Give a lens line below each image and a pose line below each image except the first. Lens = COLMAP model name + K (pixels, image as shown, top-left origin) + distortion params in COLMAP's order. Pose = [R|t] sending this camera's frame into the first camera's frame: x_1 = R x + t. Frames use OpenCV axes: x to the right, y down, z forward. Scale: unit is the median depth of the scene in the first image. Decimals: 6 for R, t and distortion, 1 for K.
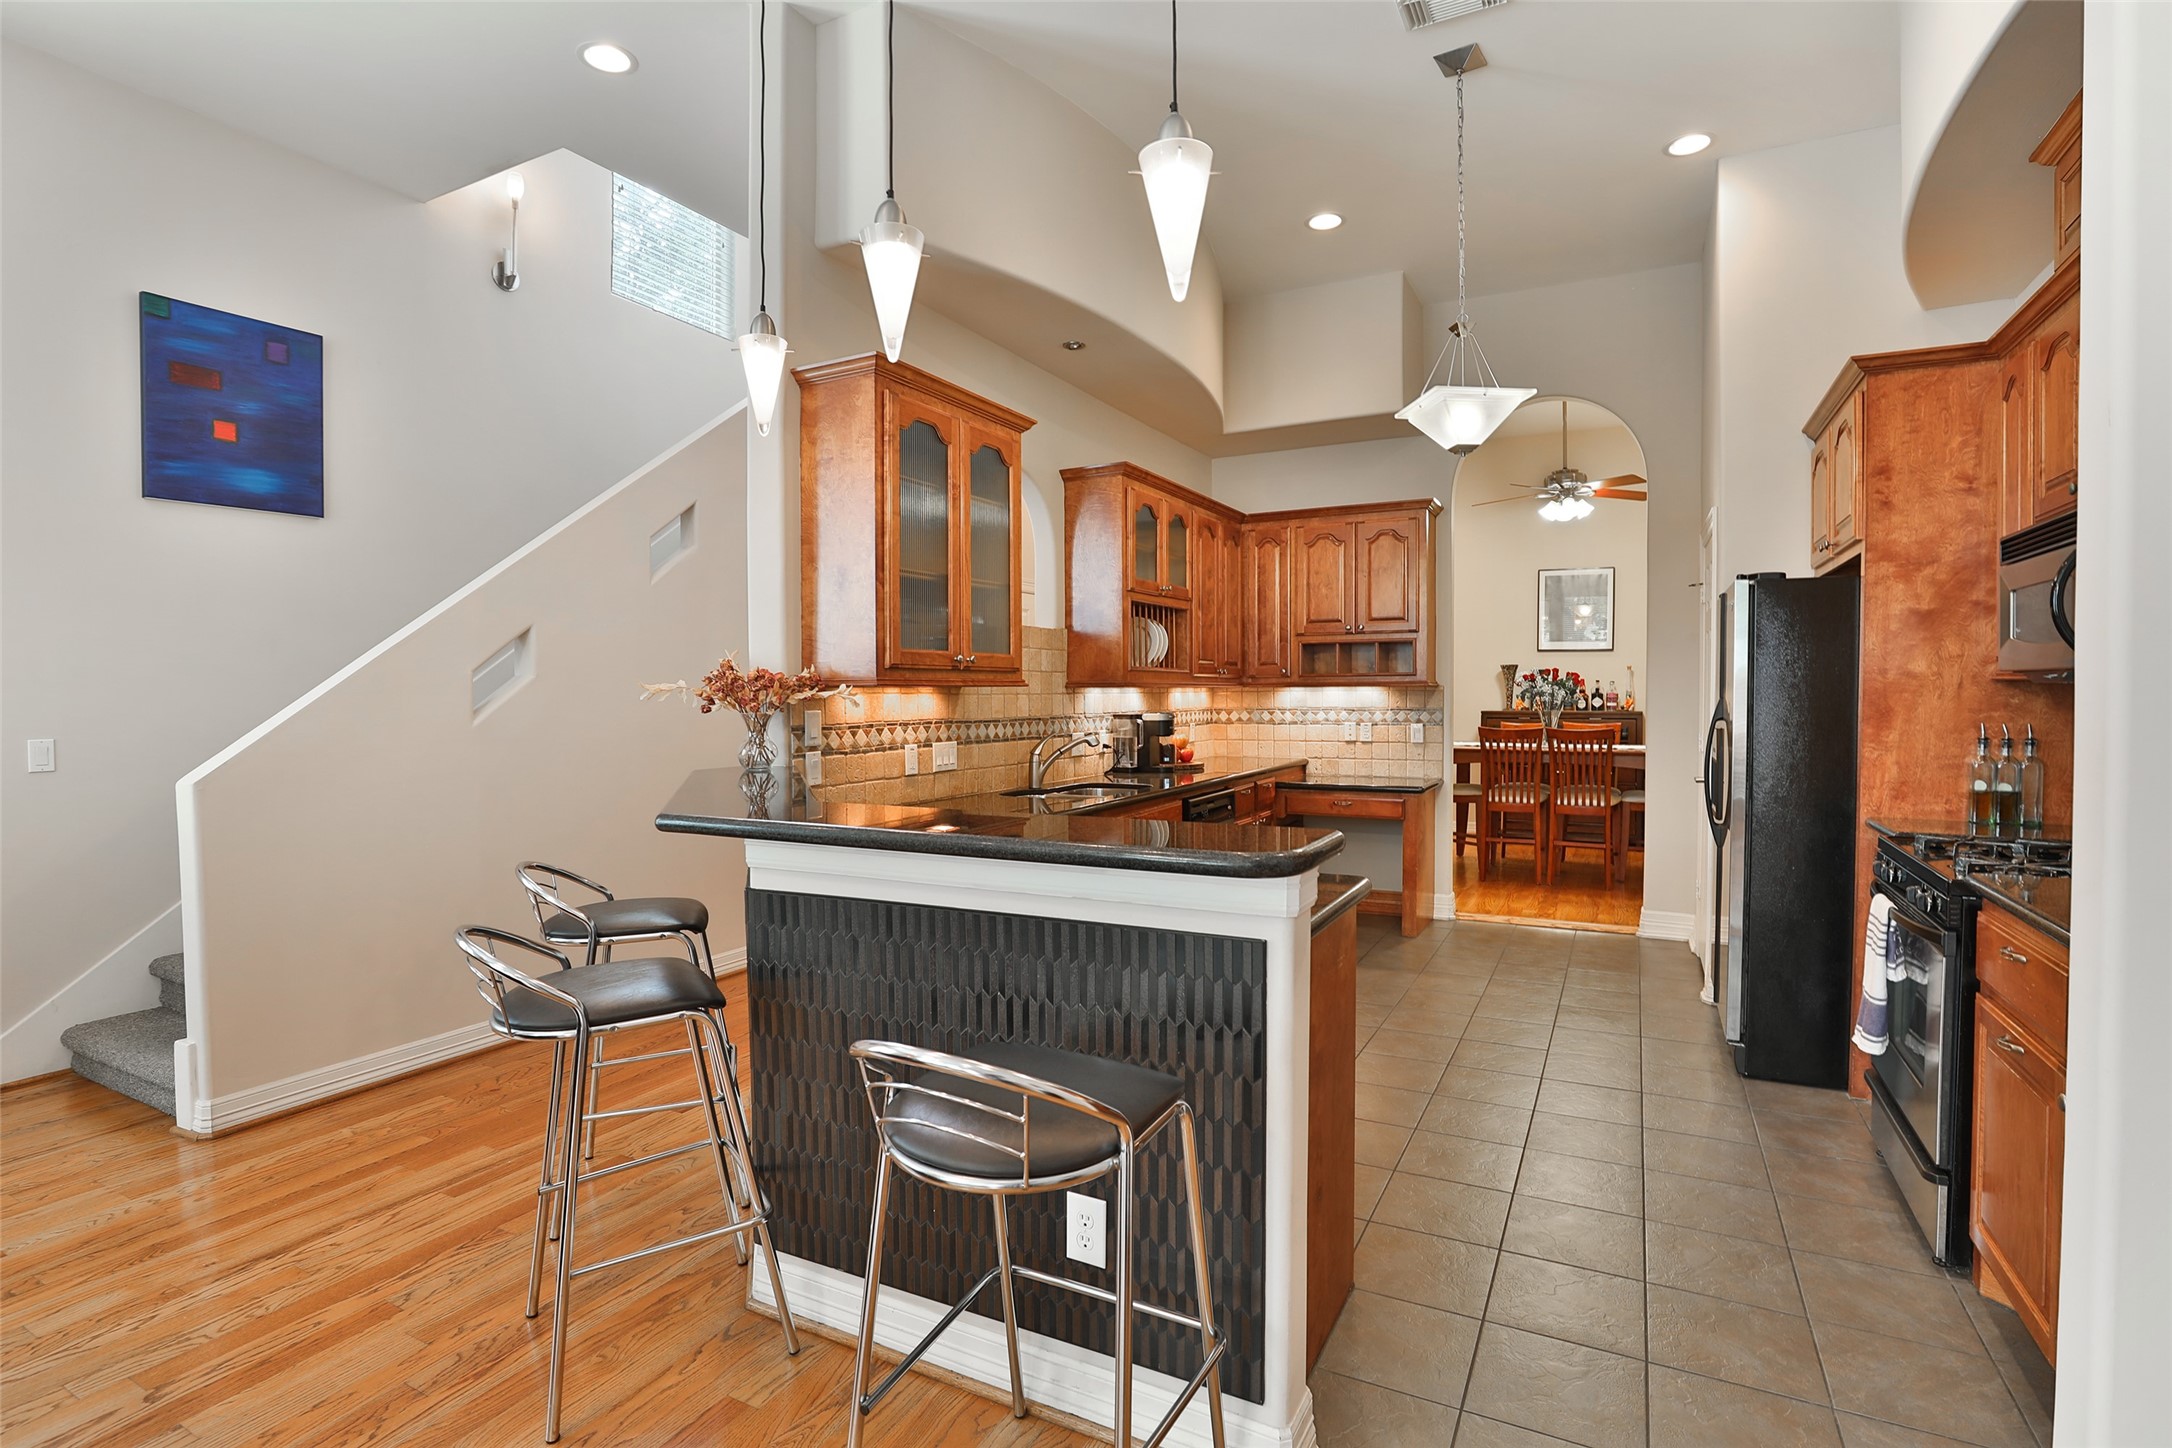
lens RADIAL K [[1043.1, 0, 1090.9], [0, 1043.1, 721.9], [0, 0, 1]] dist [-0.035247, 0.009197]
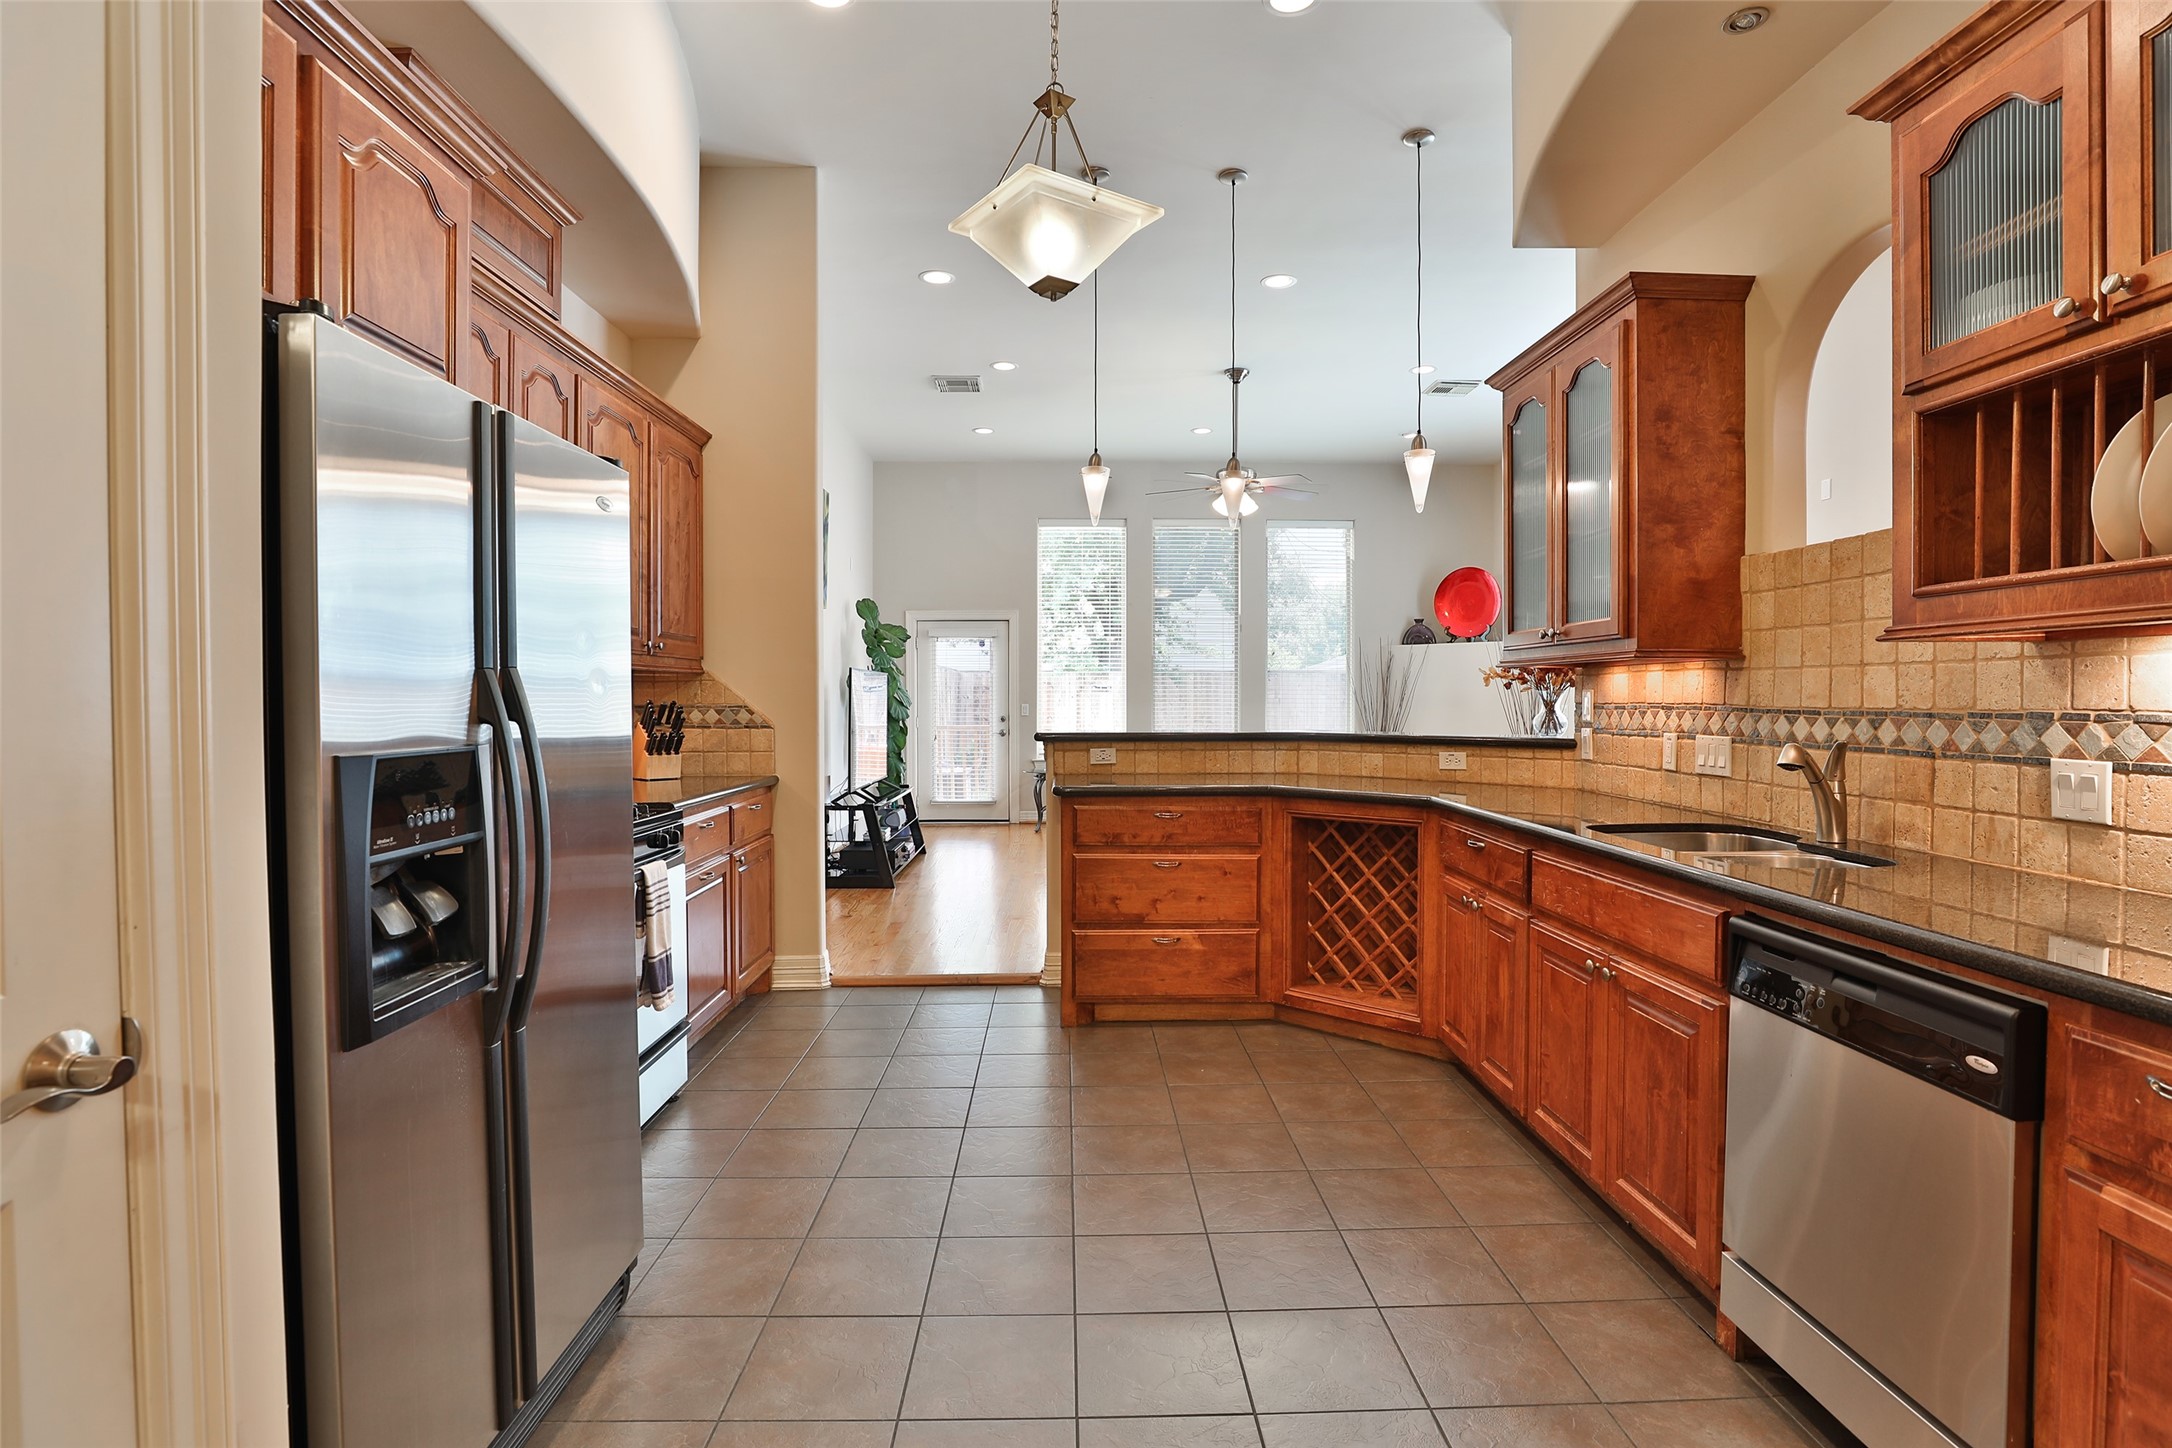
lens RADIAL K [[1043.1, 0, 1092.1], [0, 1043.1, 715.0], [0, 0, 1]] dist [-0.035247, 0.009197]
pose [[-0.870710, 0.004499, -0.491776, 0.530832], [-0.020004, 0.998807, 0.044556, -0.016592], [0.491390, 0.048633, -0.869581, 1.269241]]
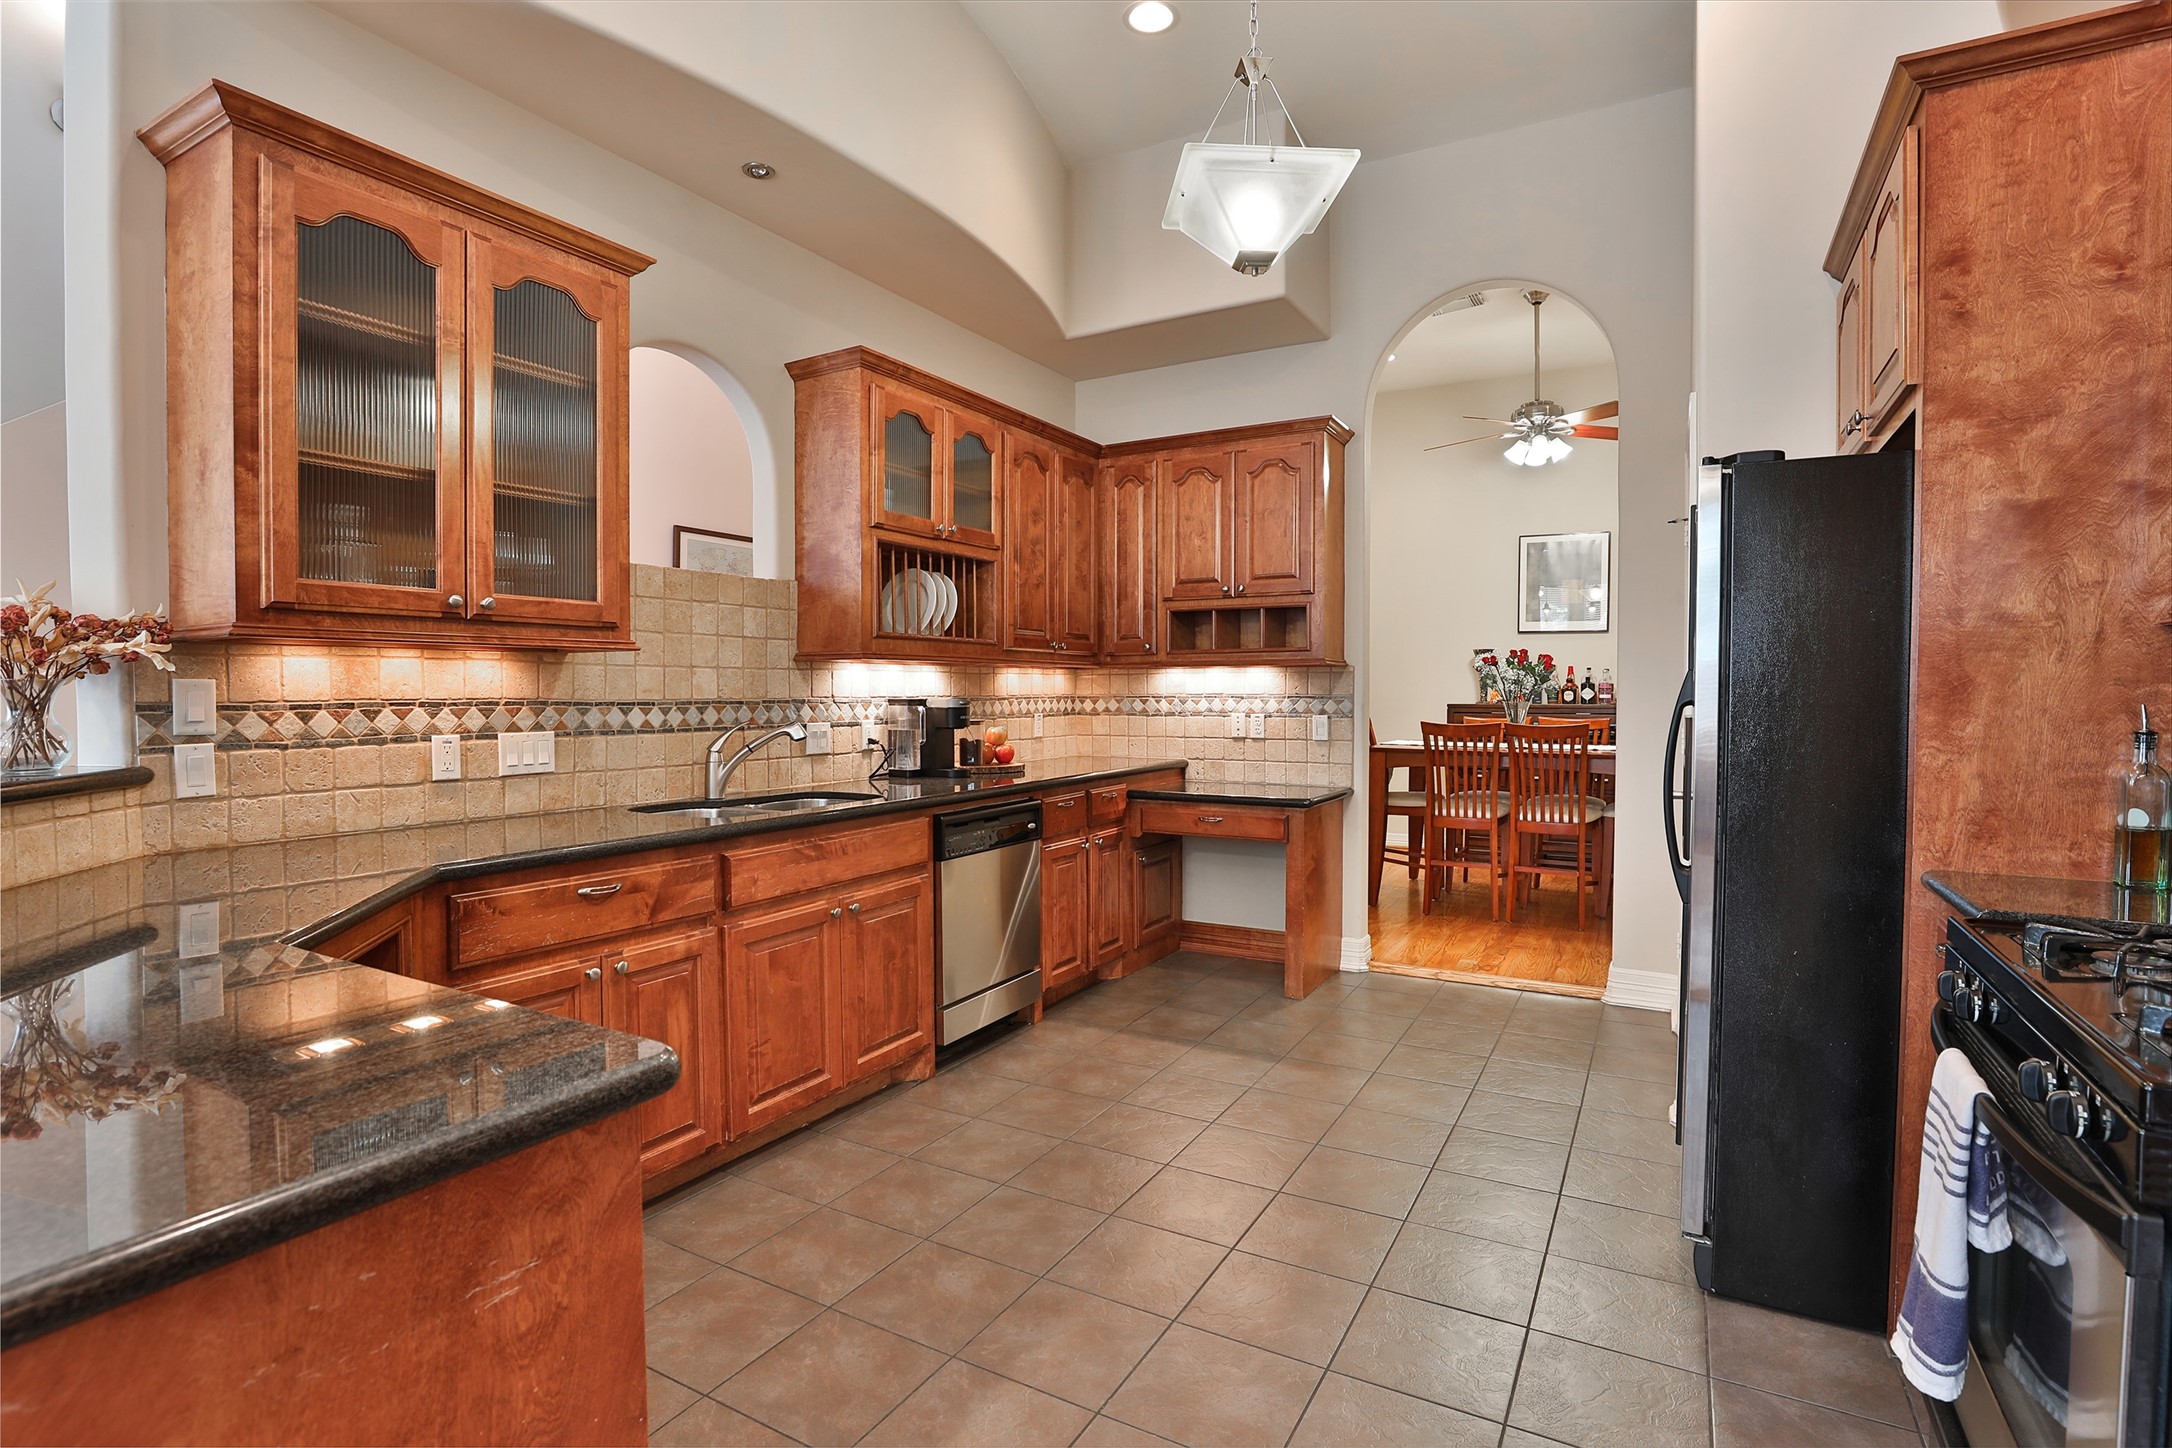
lens RADIAL K [[1043.1, 0, 1085.9], [0, 1043.1, 720.9], [0, 0, 1]] dist [-0.035247, 0.009197]
pose [[0.999331, 0.005190, -0.036190, 0.226100], [-0.005194, 0.999987, 0.000009, 0.008954], [0.036189, 0.000179, 0.999345, 0.301420]]
